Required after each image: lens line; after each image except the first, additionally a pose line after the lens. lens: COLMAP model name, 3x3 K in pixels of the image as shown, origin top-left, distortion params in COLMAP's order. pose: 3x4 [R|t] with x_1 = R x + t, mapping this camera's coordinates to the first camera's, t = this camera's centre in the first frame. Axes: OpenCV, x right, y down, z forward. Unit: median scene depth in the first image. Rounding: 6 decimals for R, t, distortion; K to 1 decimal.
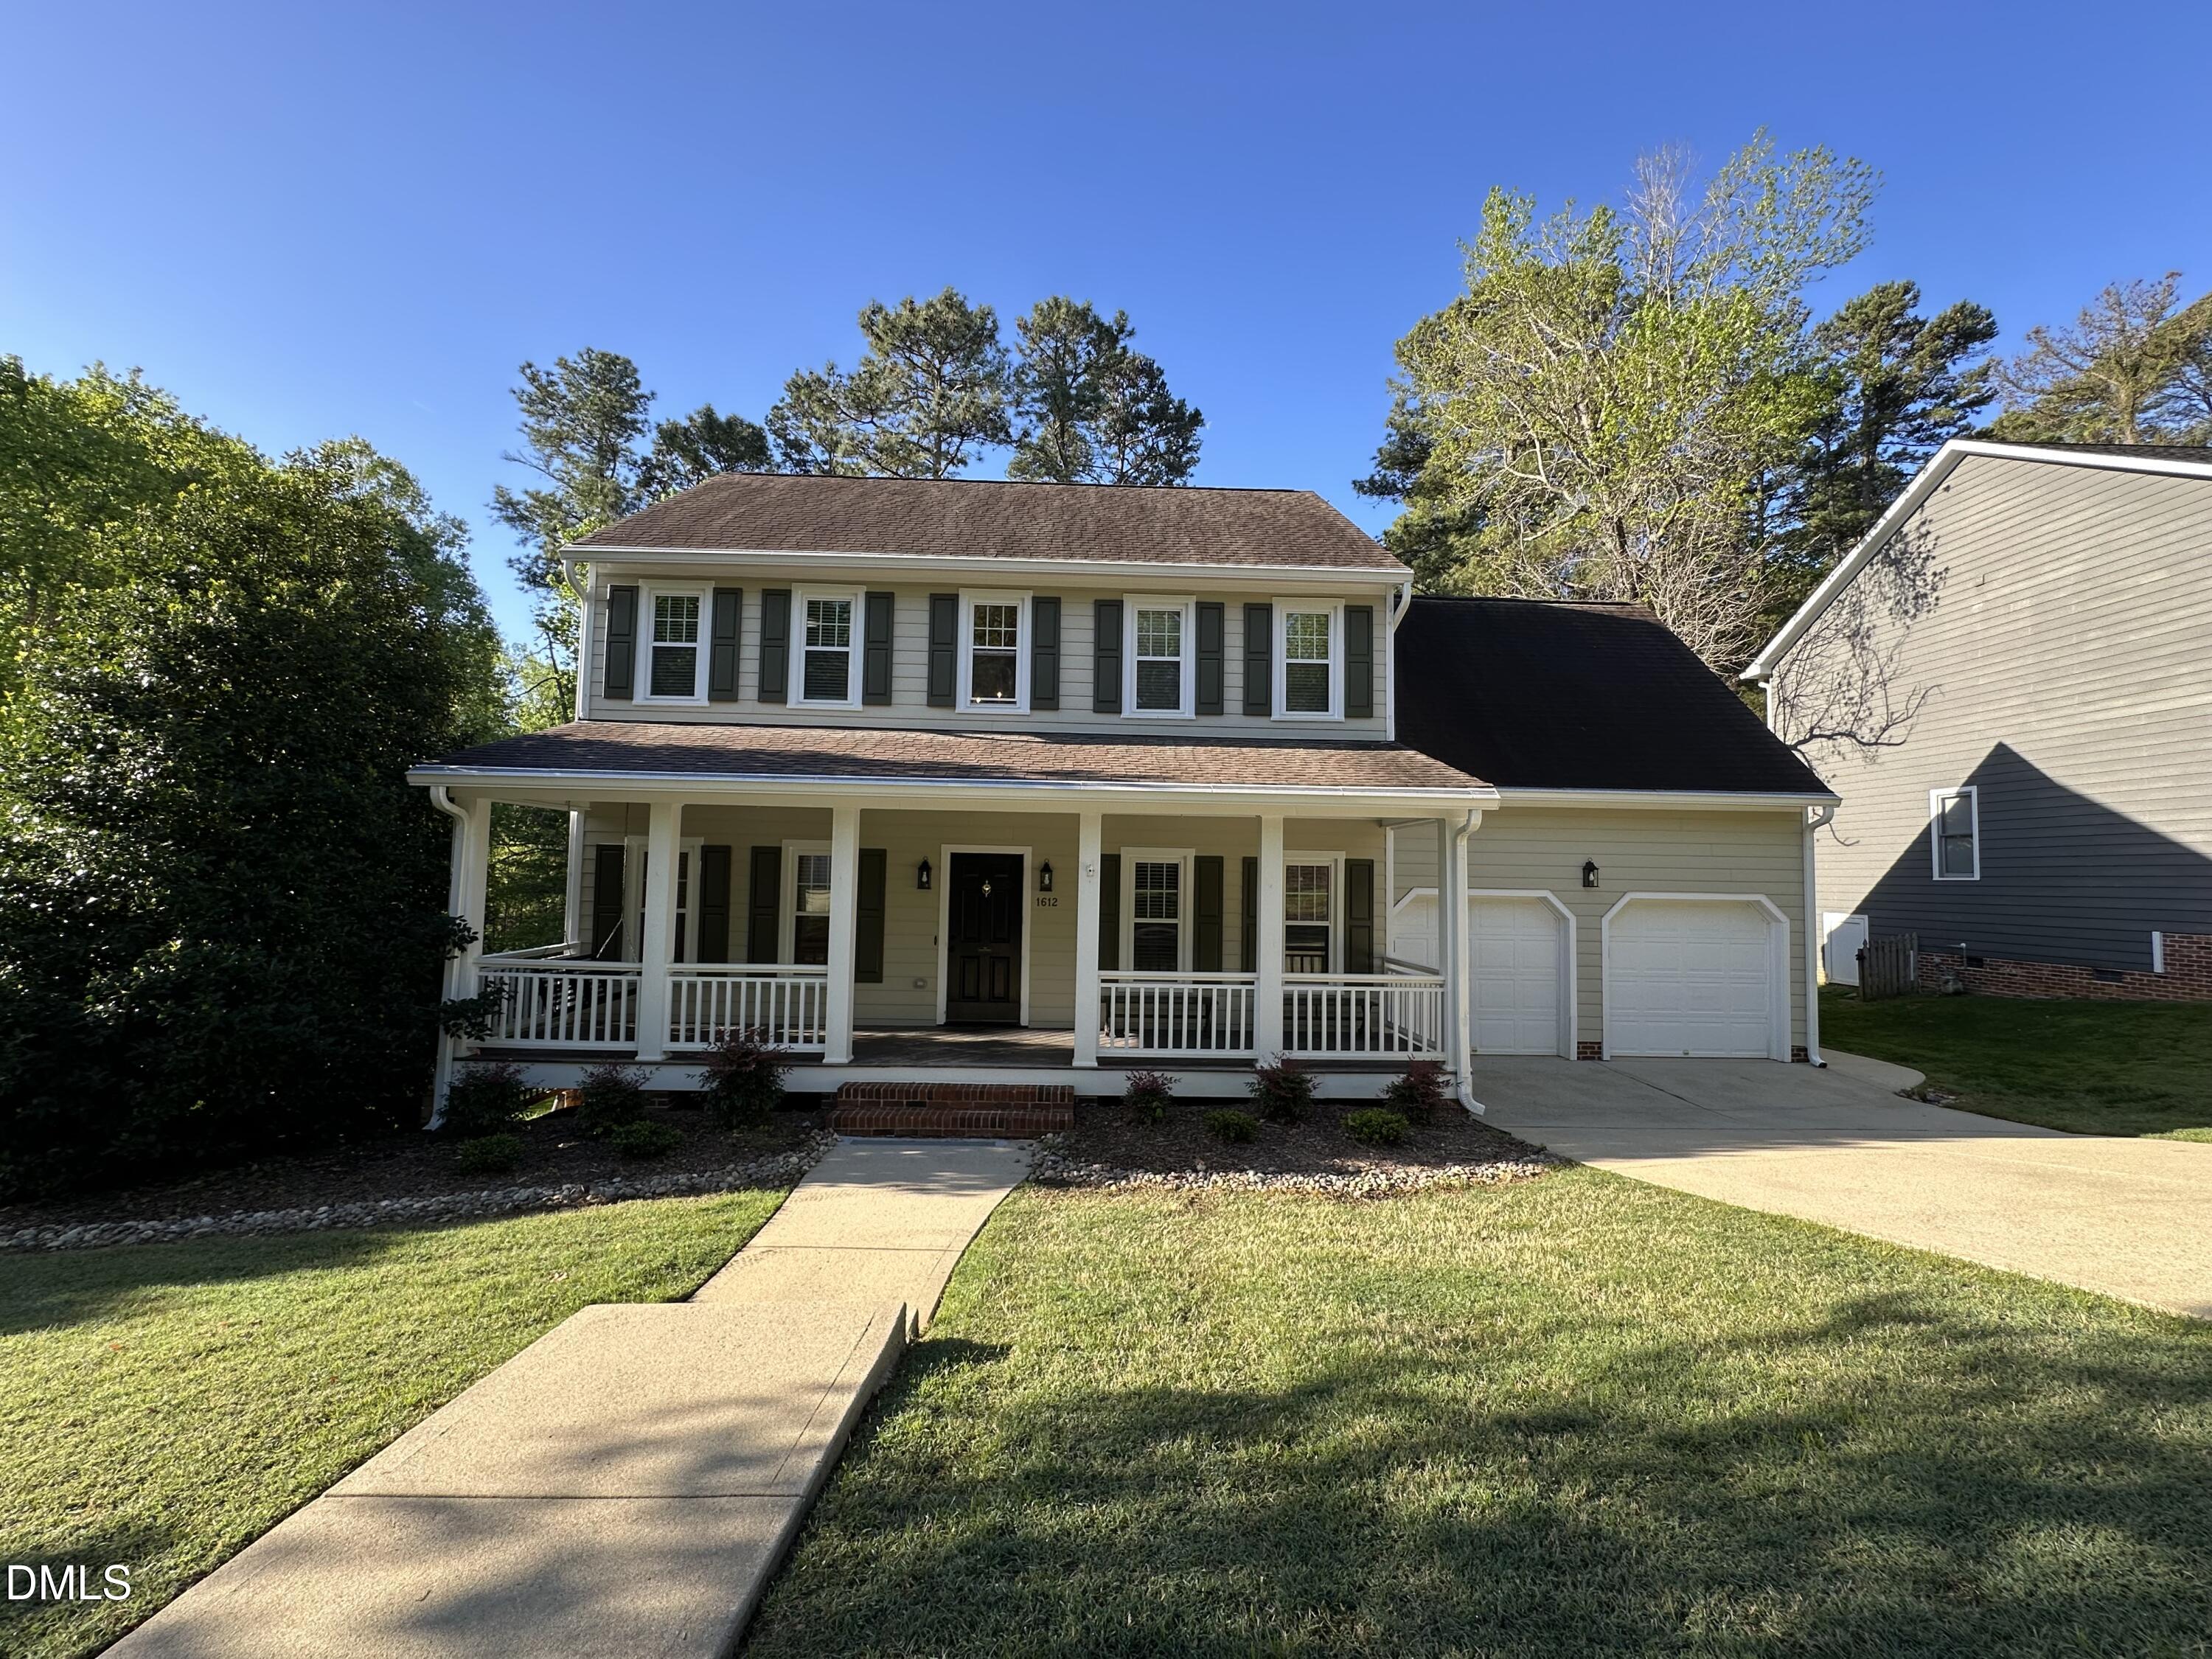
lens RADIAL K [[880.0, 0, 1119.1], [0, 880.0, 825.2], [0, 0, 1]] dist [-0.008206, 0.000779]
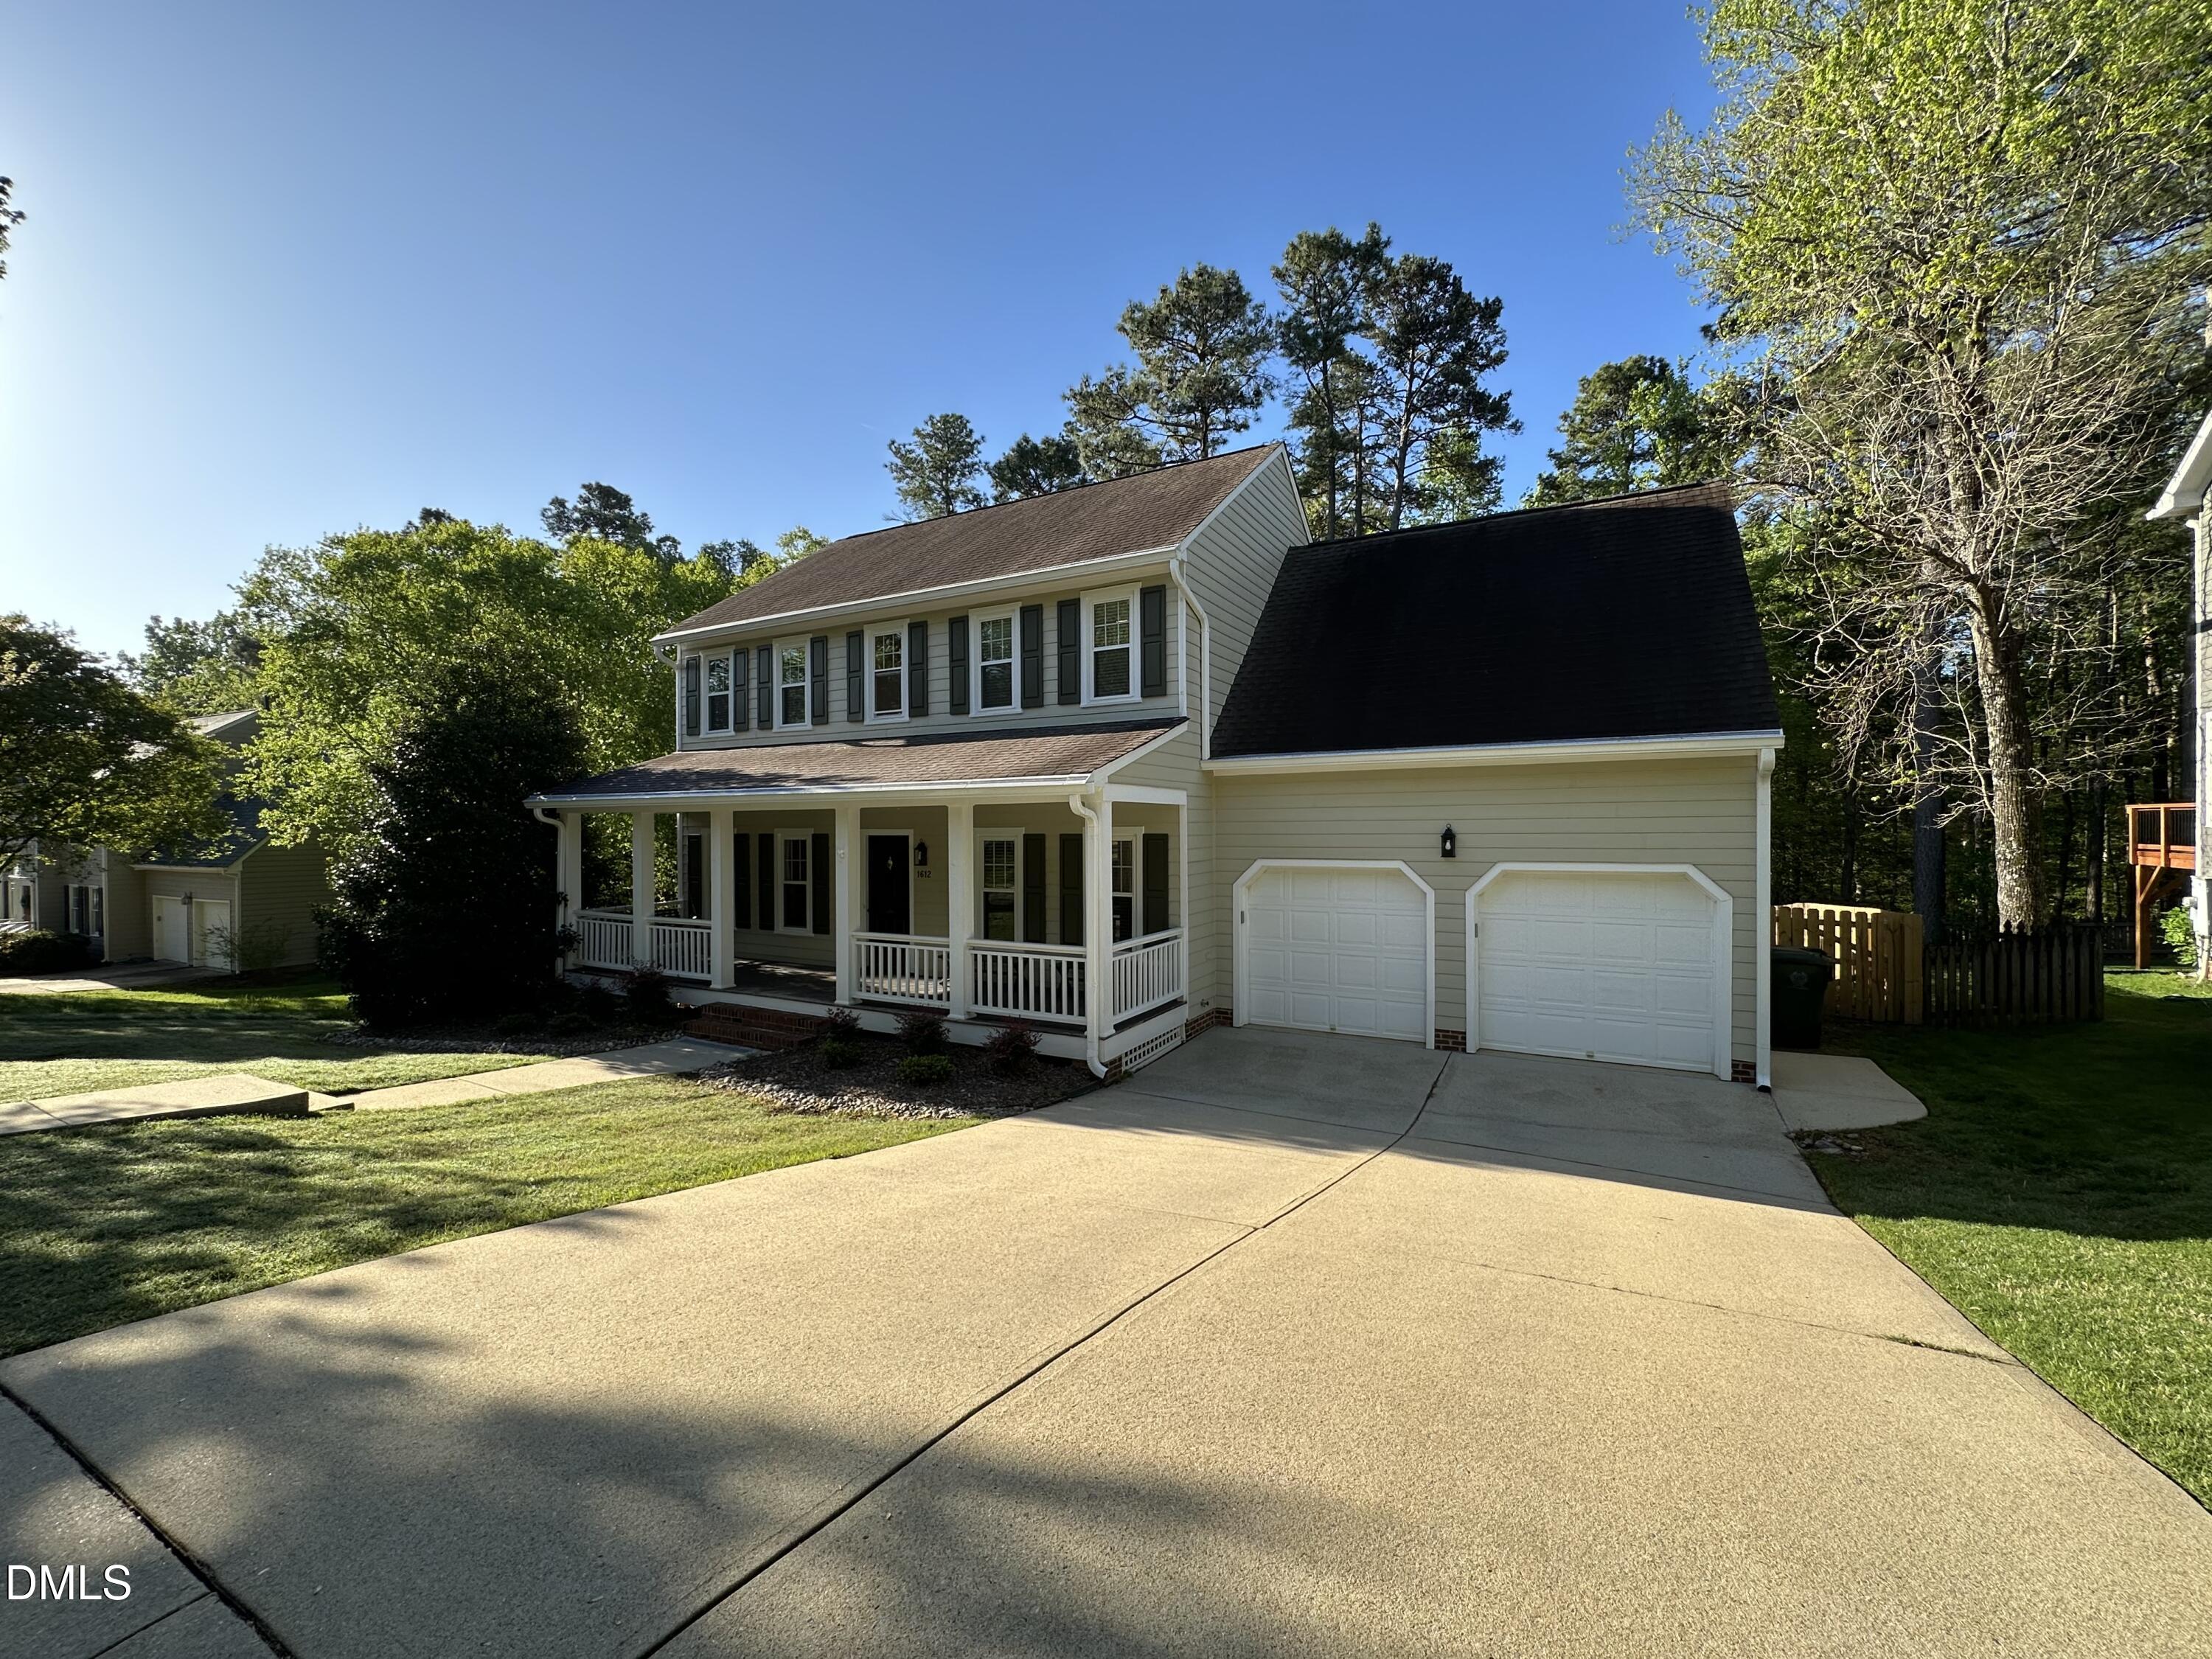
lens RADIAL K [[880.0, 0, 1104.7], [0, 880.0, 831.0], [0, 0, 1]] dist [-0.008206, 0.000779]
pose [[0.860617, -0.022483, -0.508756, 0.733749], [0.053245, 0.997522, 0.045987, -0.015318], [0.506461, -0.066666, 0.859682, 0.073208]]
